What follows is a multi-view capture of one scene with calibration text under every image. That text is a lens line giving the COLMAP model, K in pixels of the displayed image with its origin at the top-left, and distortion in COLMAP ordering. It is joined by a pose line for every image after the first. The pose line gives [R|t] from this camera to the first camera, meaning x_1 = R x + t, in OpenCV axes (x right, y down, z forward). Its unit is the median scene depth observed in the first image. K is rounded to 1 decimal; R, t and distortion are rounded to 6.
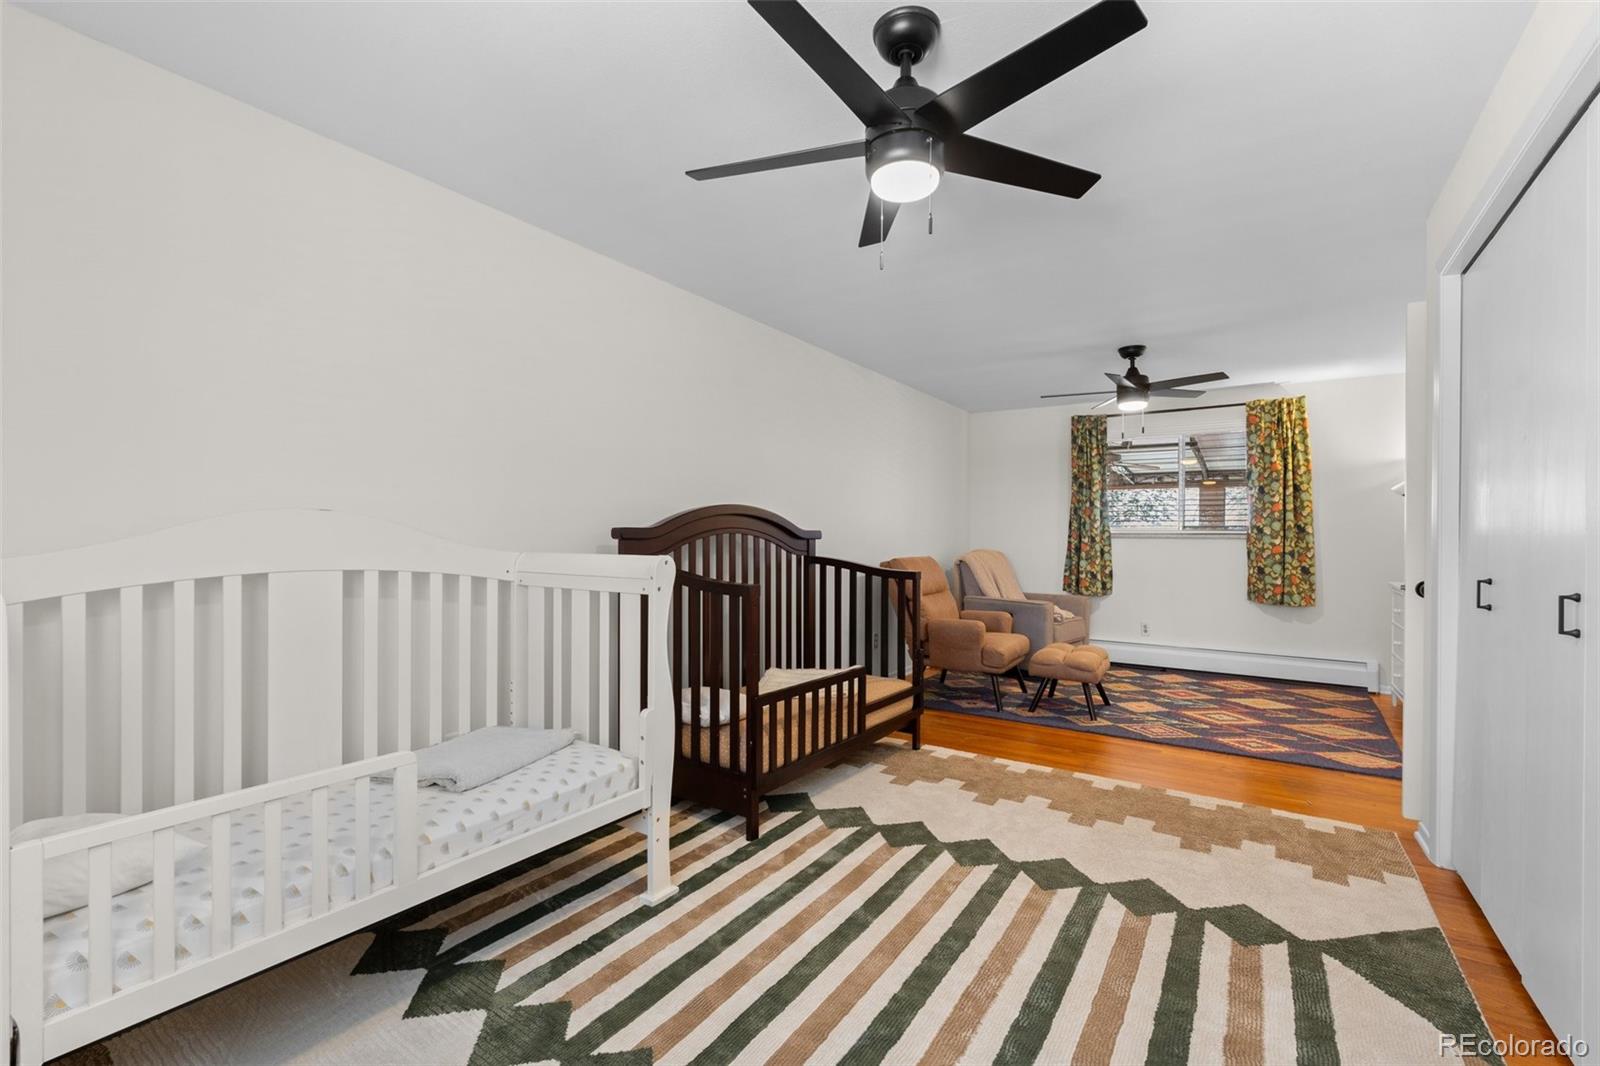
lens RADIAL K [[701.1, 0, 793.9], [0, 701.1, 535.9], [0, 0, 1]] dist [-0.004613, 0.001215]
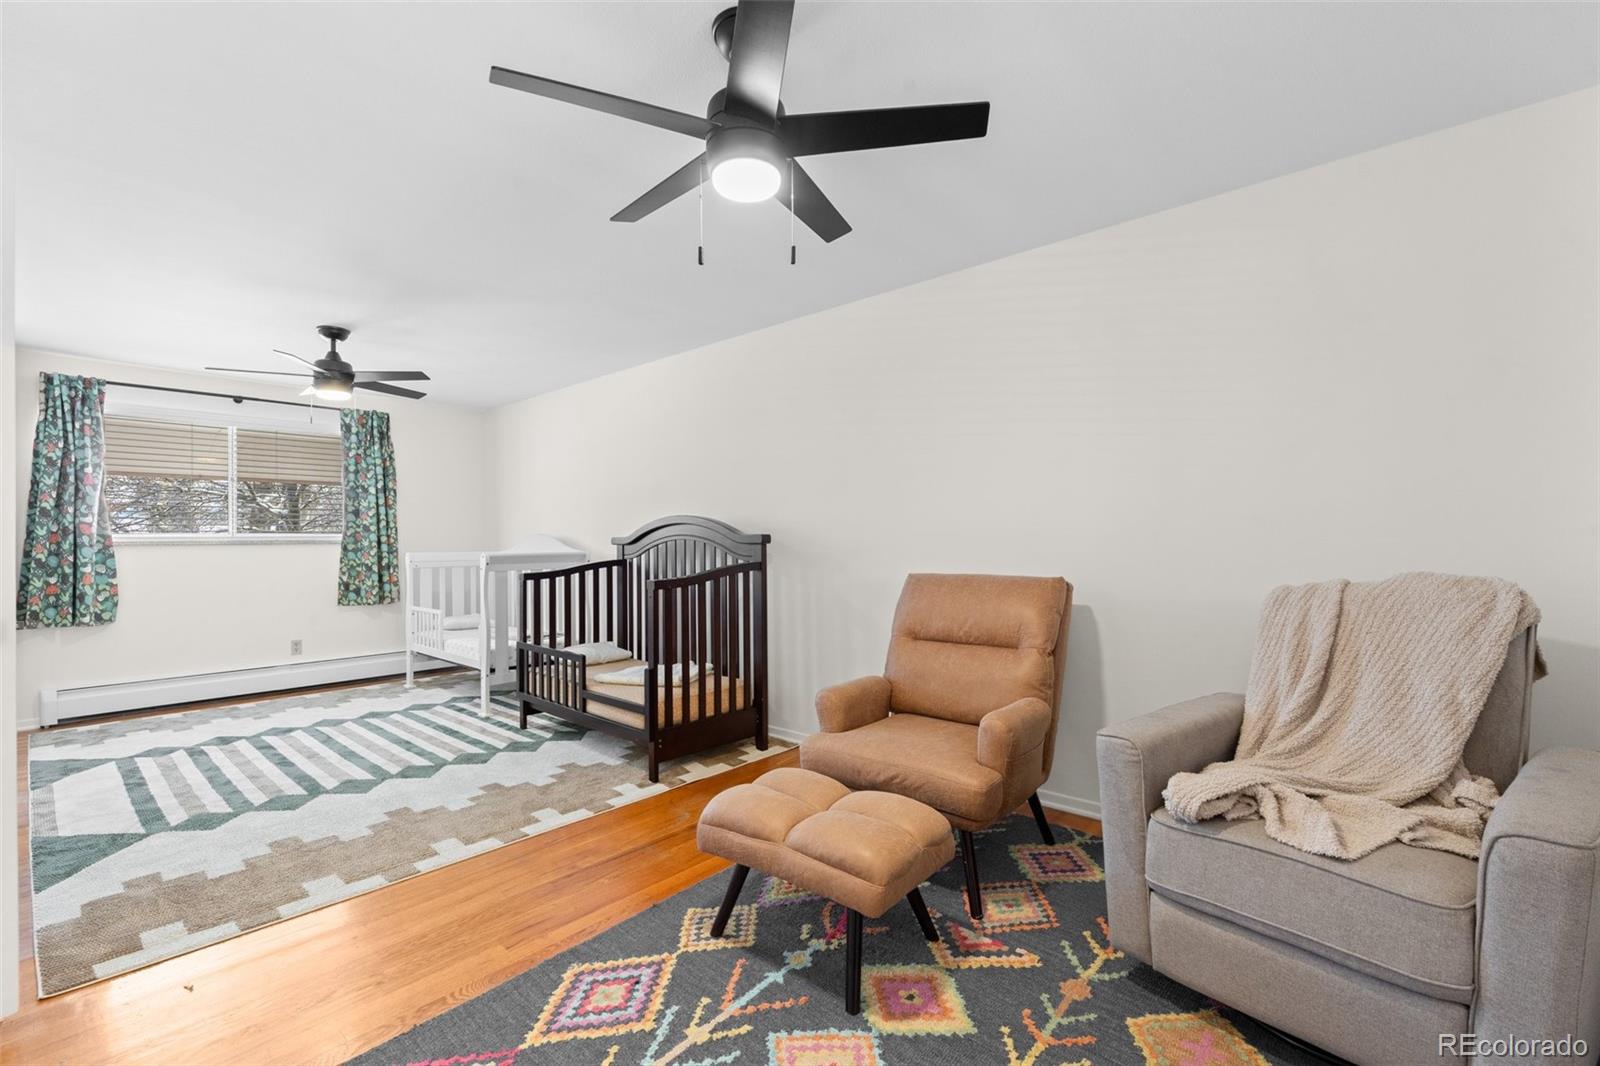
lens RADIAL K [[701.1, 0, 804.8], [0, 701.1, 534.6], [0, 0, 1]] dist [-0.004613, 0.001215]
pose [[-0.135179, -0.012462, -0.990743, 0.620118], [0.006451, 0.999889, -0.013458, 0.003040], [0.990800, -0.008211, -0.135083, 0.787912]]
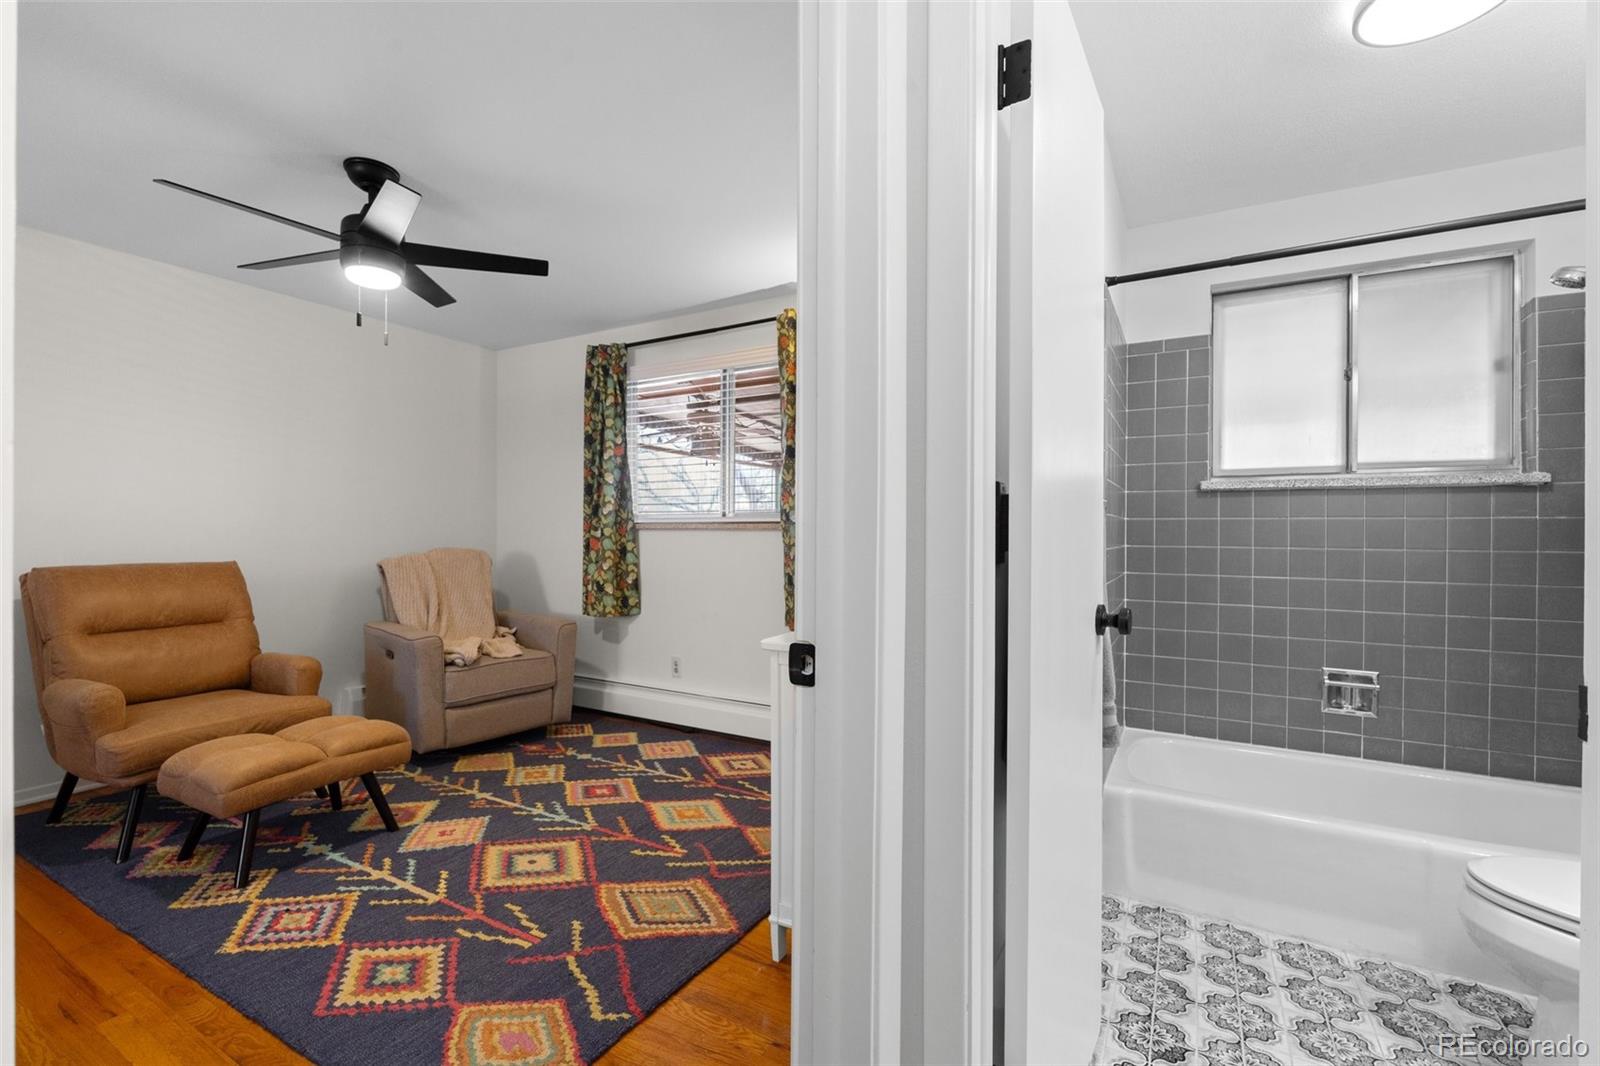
lens RADIAL K [[701.1, 0, 802.1], [0, 701.1, 533.9], [0, 0, 1]] dist [-0.004613, 0.001215]
pose [[0.996996, -0.008876, 0.076937, 0.562045], [0.008318, 0.999937, 0.007577, 0.003096], [-0.076999, -0.006914, 0.997007, 0.326385]]
